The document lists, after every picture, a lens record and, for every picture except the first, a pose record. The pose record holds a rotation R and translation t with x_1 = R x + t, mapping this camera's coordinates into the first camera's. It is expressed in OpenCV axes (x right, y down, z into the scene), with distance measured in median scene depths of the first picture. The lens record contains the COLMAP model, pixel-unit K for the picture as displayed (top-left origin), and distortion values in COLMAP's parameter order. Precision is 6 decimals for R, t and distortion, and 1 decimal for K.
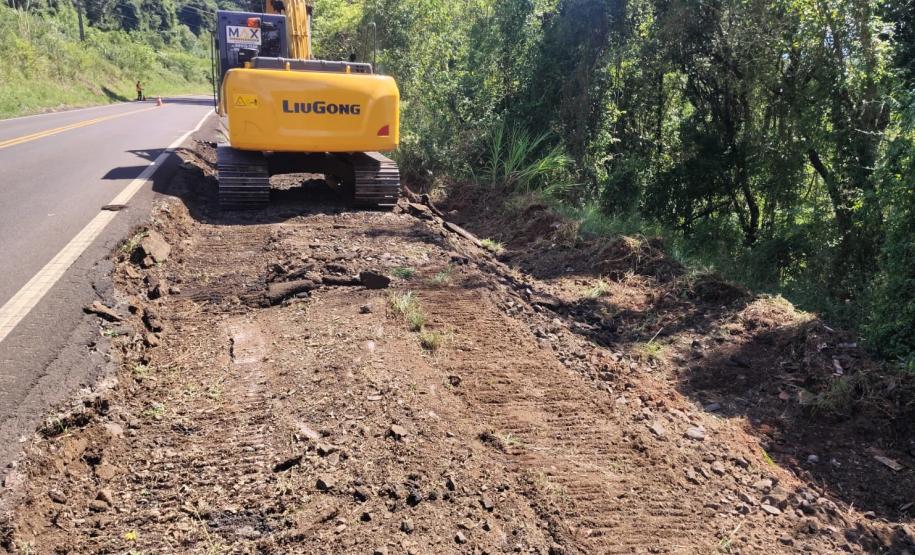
lens RADIAL K [[646.1, 0, 457.5], [0, 646.1, 277.5], [0, 0, 1]] dist [0.076452, -0.090922]
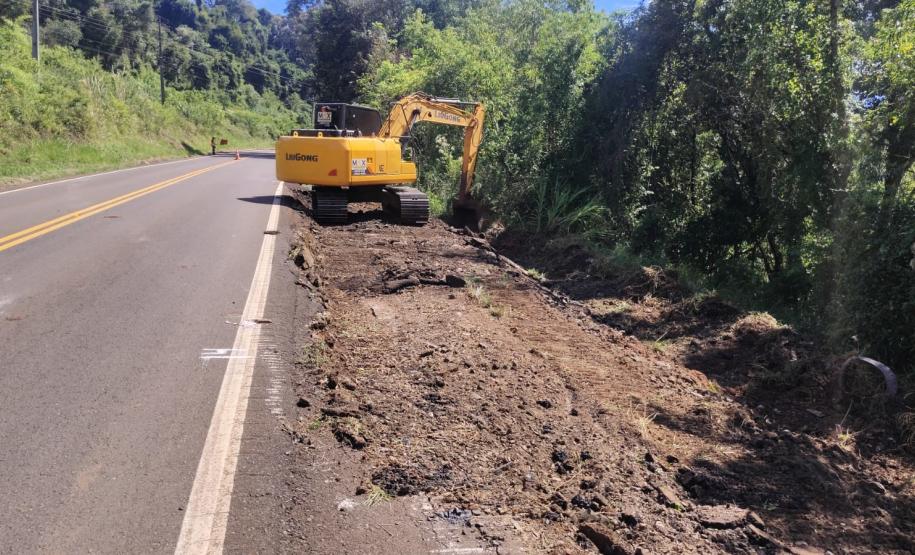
lens RADIAL K [[646.1, 0, 457.5], [0, 646.1, 277.5], [0, 0, 1]] dist [0.076452, -0.090922]
pose [[0.997574, 0.019227, -0.066901, -0.010292], [-0.024421, 0.996678, -0.077701, 0.041585], [0.065185, 0.079146, 0.994729, -0.170990]]
